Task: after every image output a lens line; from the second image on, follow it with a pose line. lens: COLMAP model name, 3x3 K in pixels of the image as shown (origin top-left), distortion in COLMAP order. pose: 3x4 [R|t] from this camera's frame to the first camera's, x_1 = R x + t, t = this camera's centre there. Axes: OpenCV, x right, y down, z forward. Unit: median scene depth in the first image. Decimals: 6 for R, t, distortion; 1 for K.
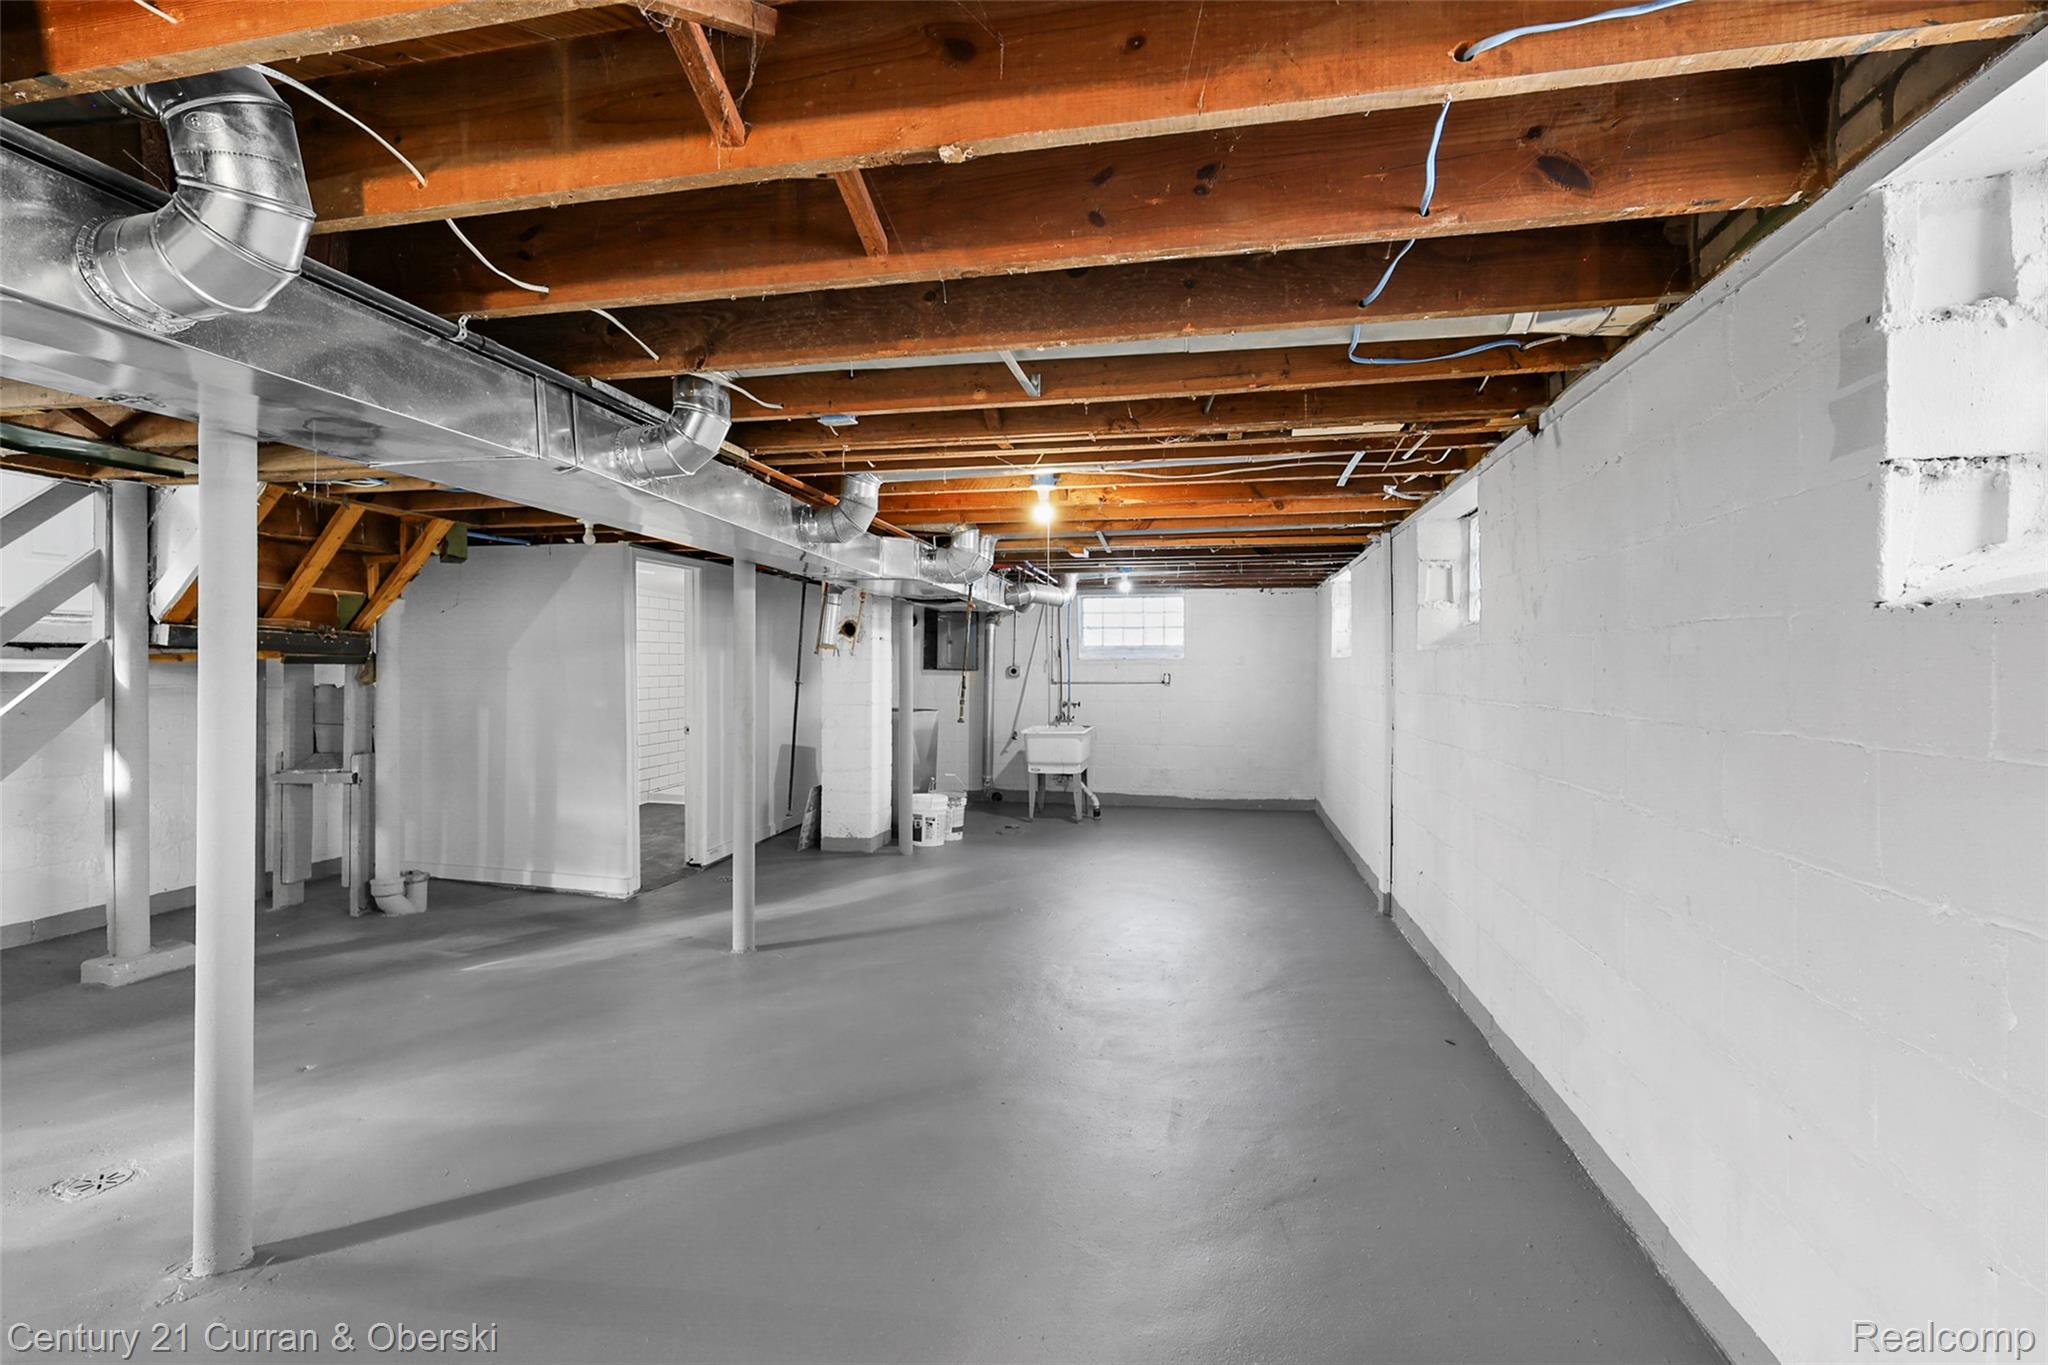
lens RADIAL K [[888.4, 0, 1025.3], [0, 888.4, 674.7], [0, 0, 1]] dist [0.002256, 0.000141]
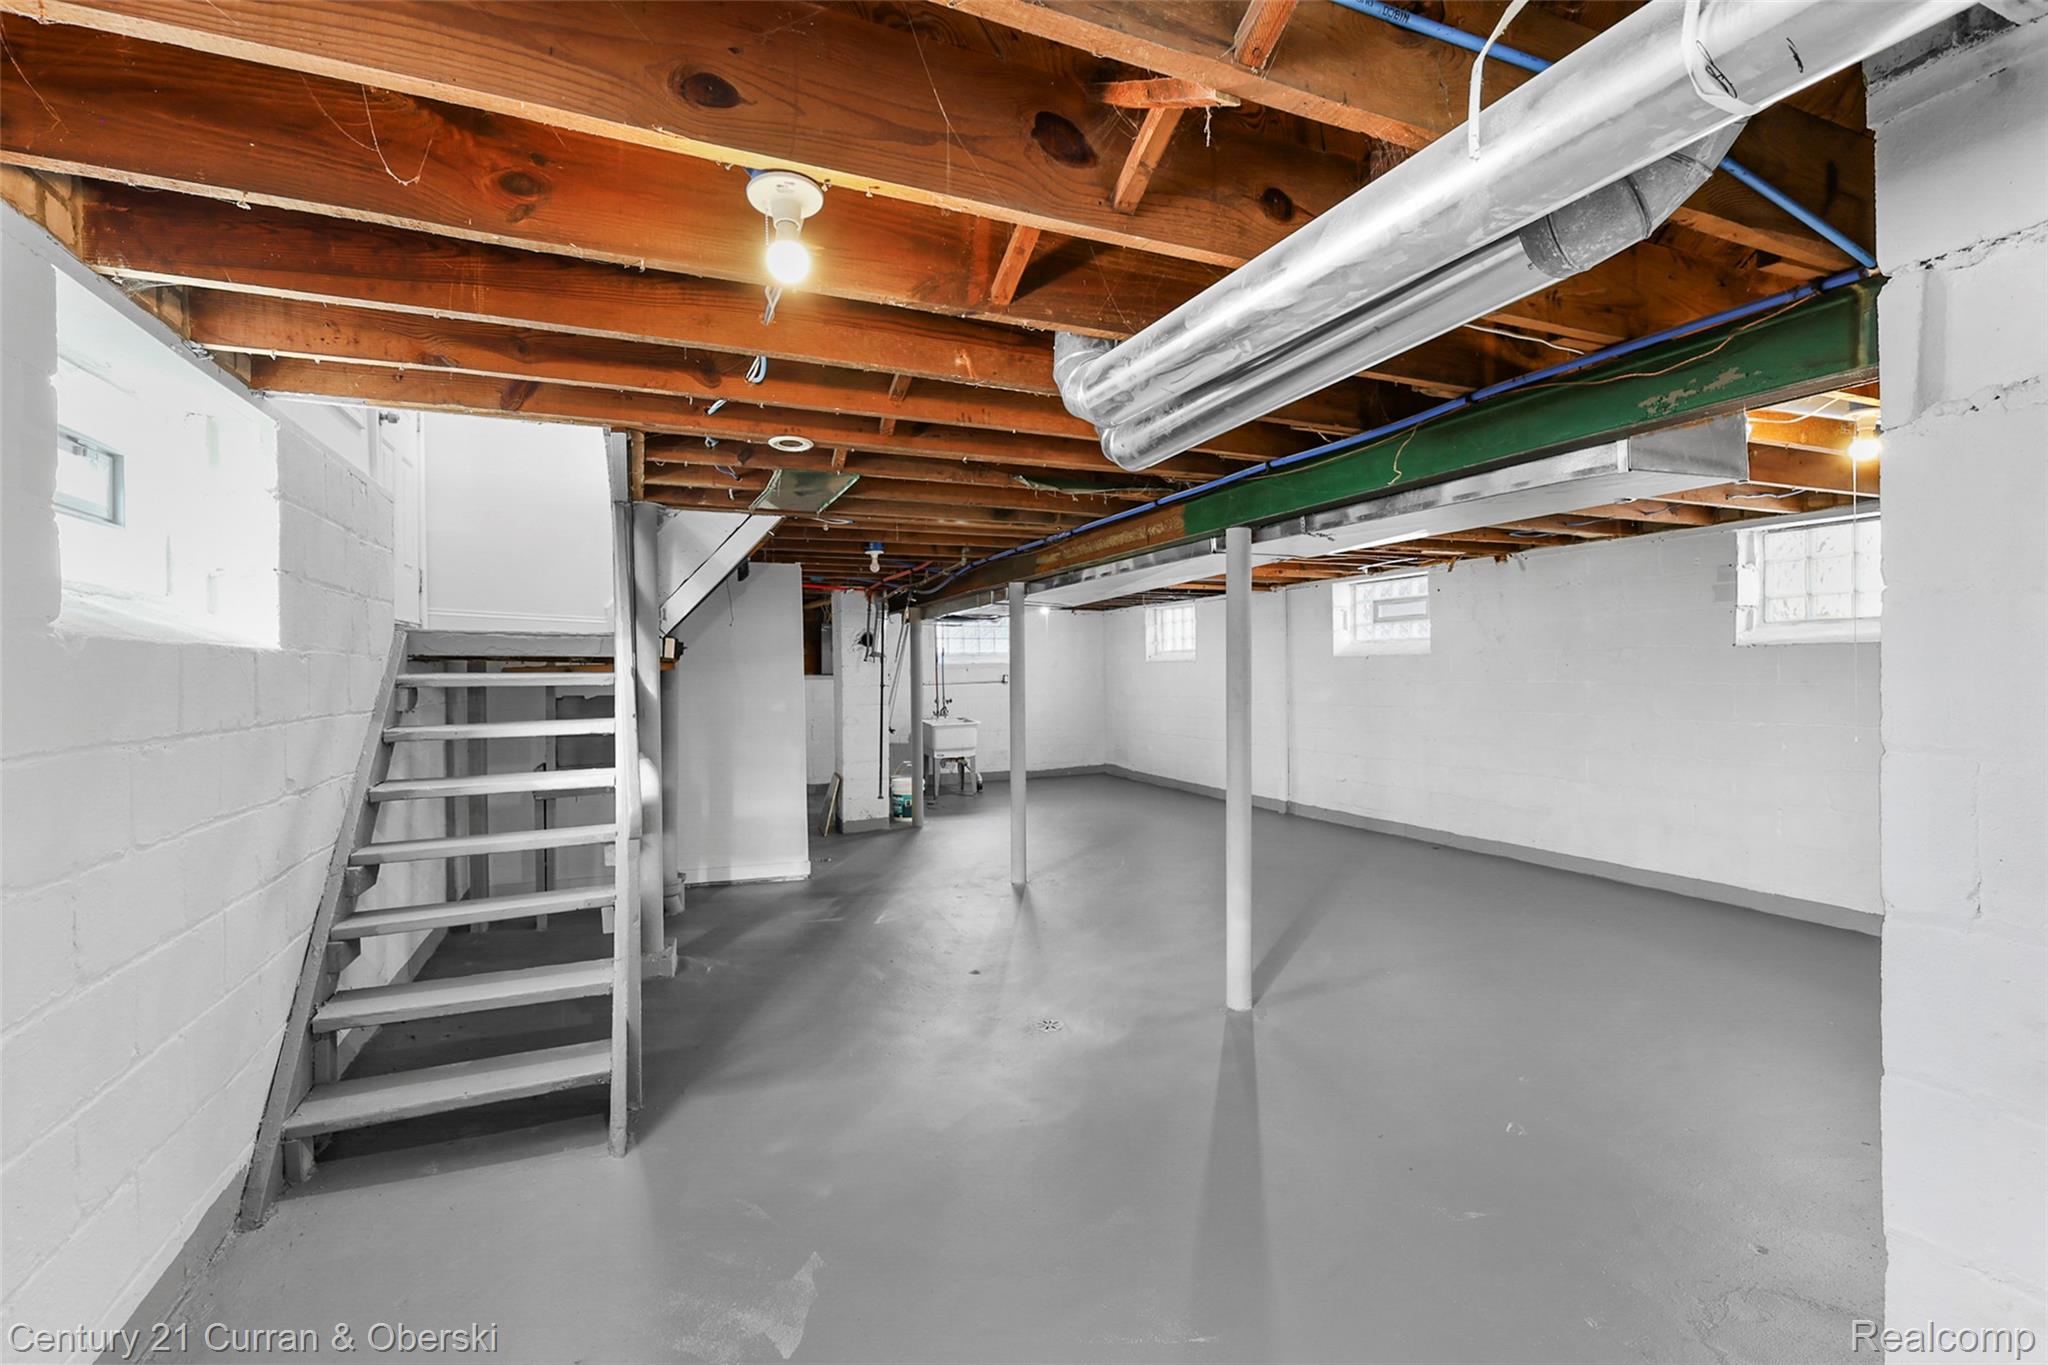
lens RADIAL K [[888.4, 0, 1010.0], [0, 888.4, 678.8], [0, 0, 1]] dist [0.002256, 0.000141]
pose [[0.822259, -0.018453, 0.568814, -0.705198], [0.019027, 0.999807, 0.004929, -0.002425], [-0.568795, 0.006770, 0.822451, -0.062128]]
